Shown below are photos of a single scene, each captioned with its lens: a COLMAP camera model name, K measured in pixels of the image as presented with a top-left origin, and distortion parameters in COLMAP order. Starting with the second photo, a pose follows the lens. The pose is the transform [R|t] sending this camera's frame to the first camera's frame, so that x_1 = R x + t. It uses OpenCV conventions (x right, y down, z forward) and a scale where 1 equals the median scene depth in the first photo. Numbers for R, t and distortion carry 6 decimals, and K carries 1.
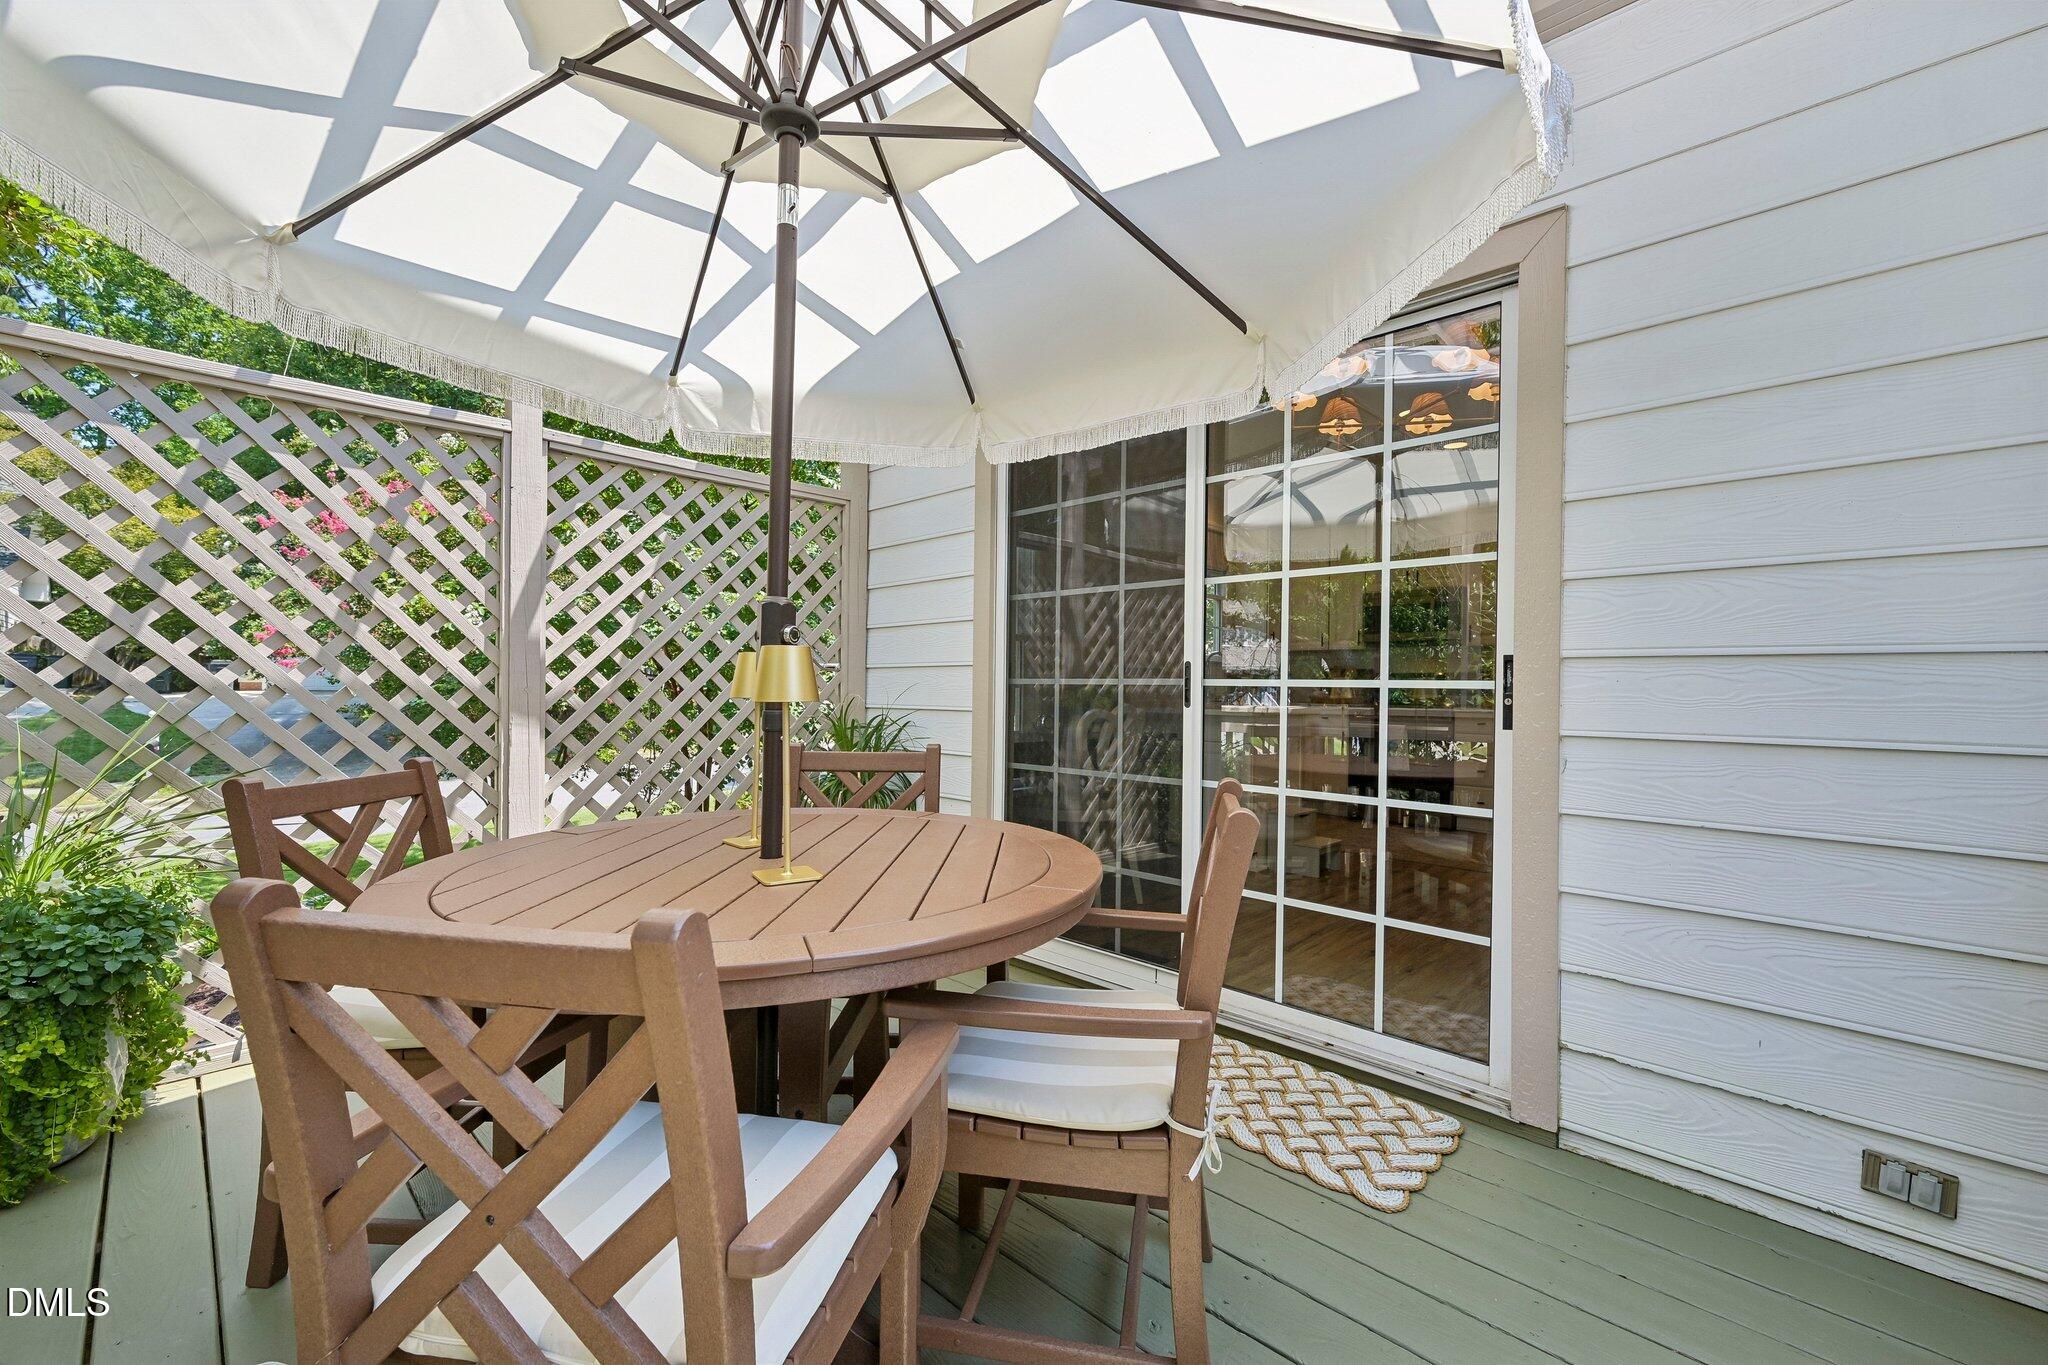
lens RADIAL K [[845.9, 0, 1024.0], [0, 845.9, 682.5], [0, 0, 1]] dist [-0.000995, -0.000223]
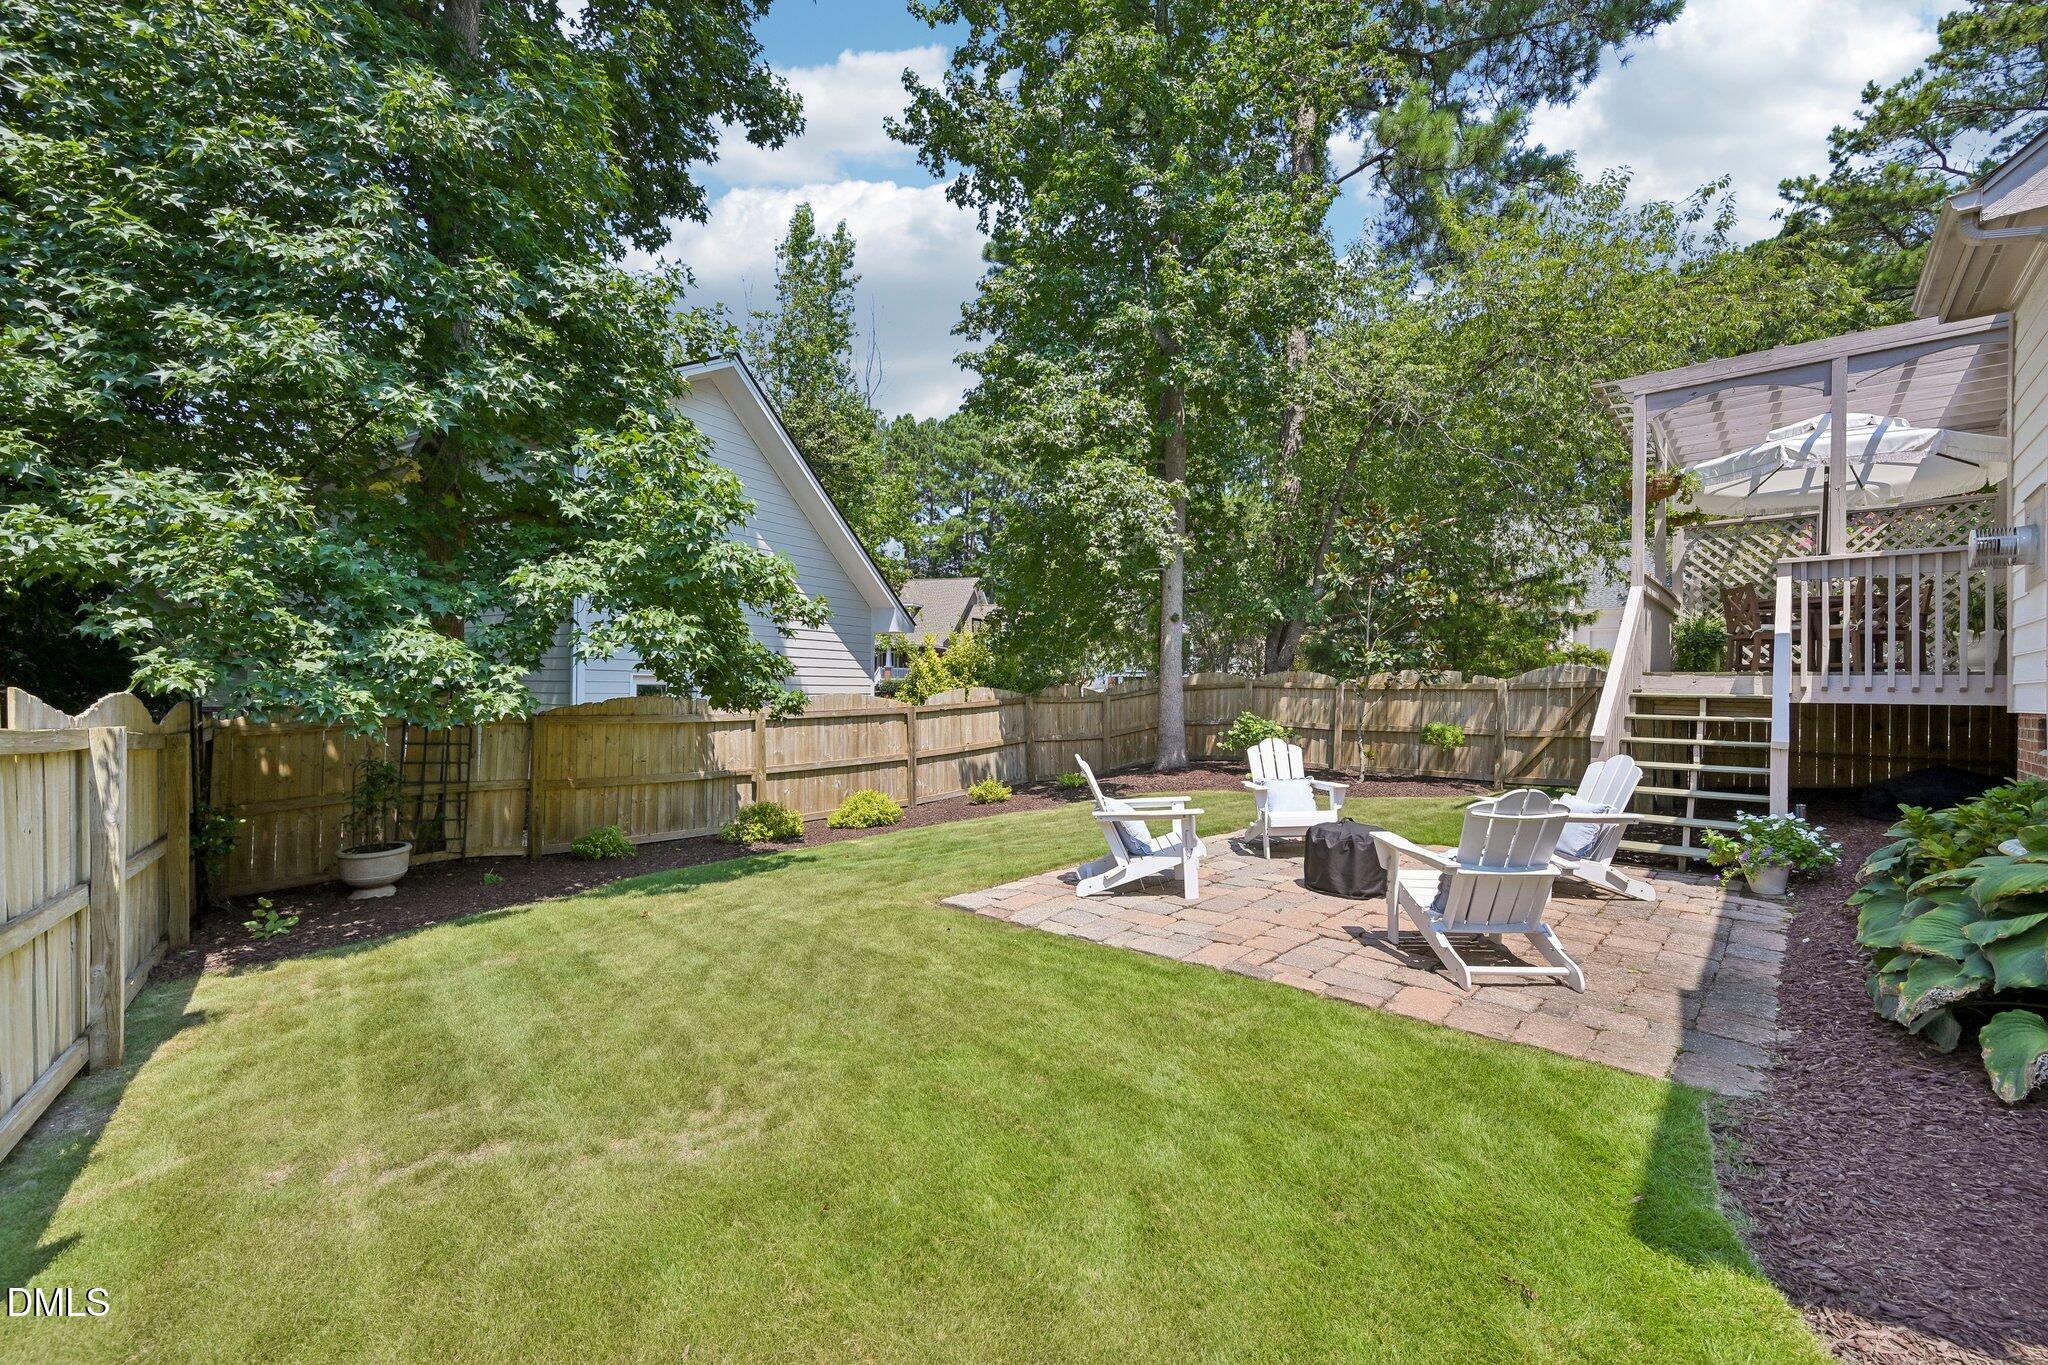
lens RADIAL K [[838.6, 0, 1024.0], [0, 838.6, 682.5], [0, 0, 1]] dist [-0.000441, -0.000374]
pose [[0.030375, -0.018170, -0.999373, 2.858103], [-0.011151, 0.999766, -0.018516, 0.521789], [0.999476, 0.011706, 0.030165, -2.479187]]
